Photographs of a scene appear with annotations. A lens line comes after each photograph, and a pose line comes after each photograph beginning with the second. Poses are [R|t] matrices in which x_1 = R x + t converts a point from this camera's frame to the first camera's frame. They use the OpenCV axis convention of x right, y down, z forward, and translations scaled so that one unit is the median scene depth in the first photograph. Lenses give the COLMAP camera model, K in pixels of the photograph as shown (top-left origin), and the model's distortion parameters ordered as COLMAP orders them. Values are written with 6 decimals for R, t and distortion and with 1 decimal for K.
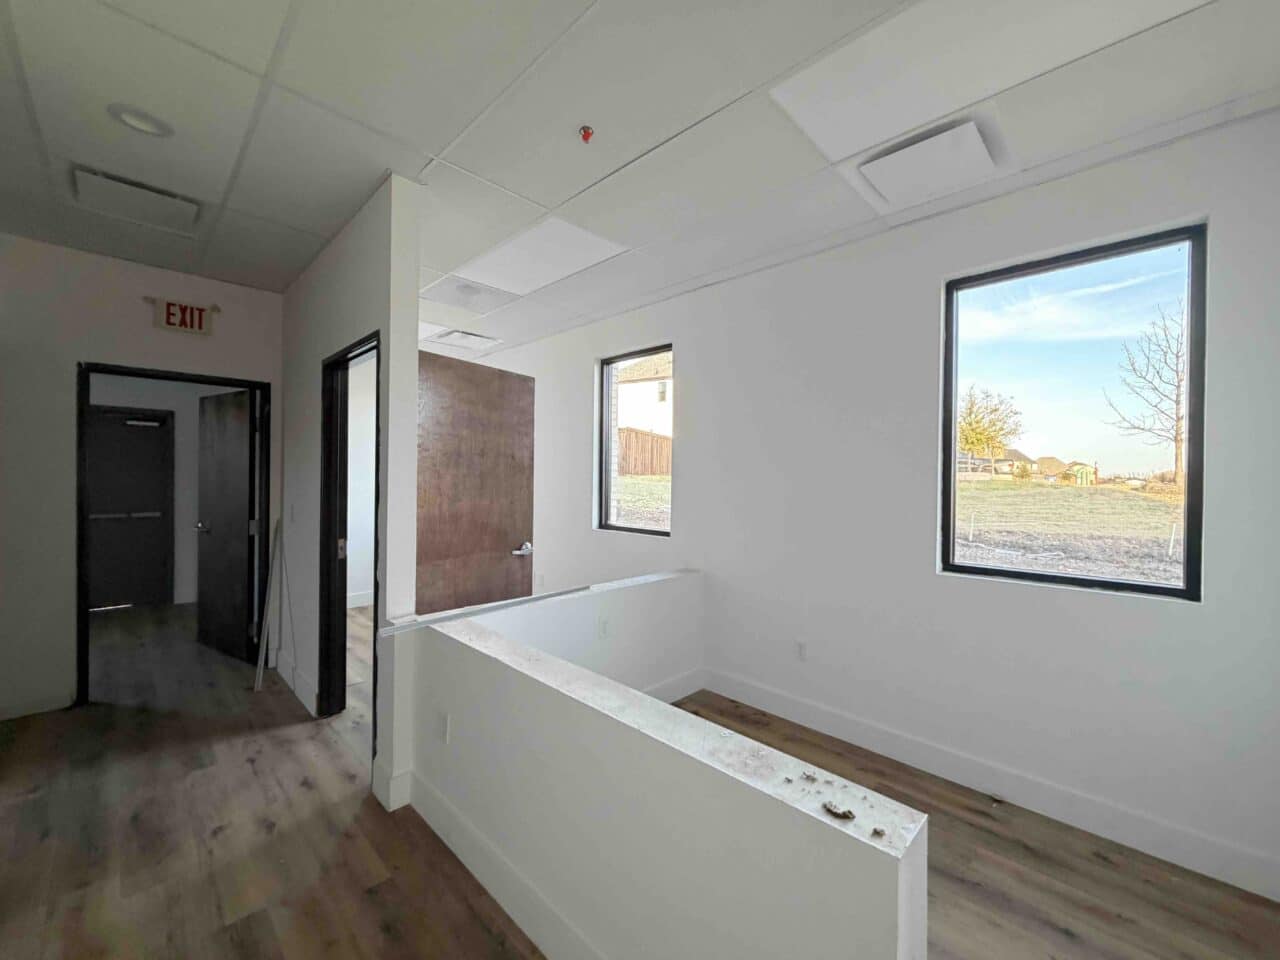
lens RADIAL K [[512.4, 0, 638.5], [0, 512.4, 478.1], [0, 0, 1]] dist [-0.002519, -0.000291]
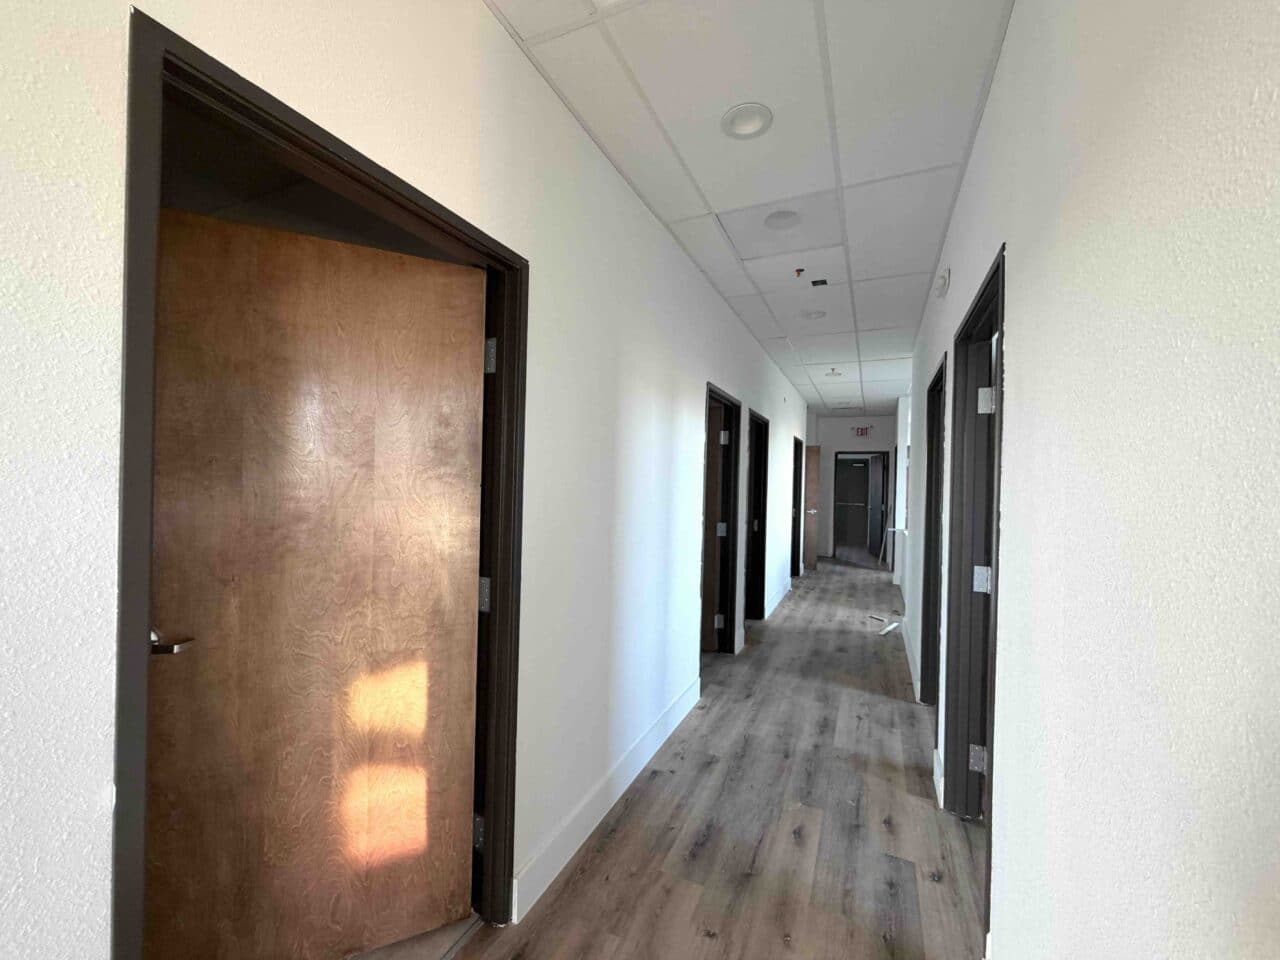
lens RADIAL K [[512.4, 0, 637.5], [0, 512.4, 481.0], [0, 0, 1]] dist [-0.002519, -0.000291]
pose [[0.351849, 0.006954, -0.936031, 1.027173], [-0.023764, 0.999716, -0.001506, -0.002416], [0.935755, 0.022774, 0.351914, -0.894758]]
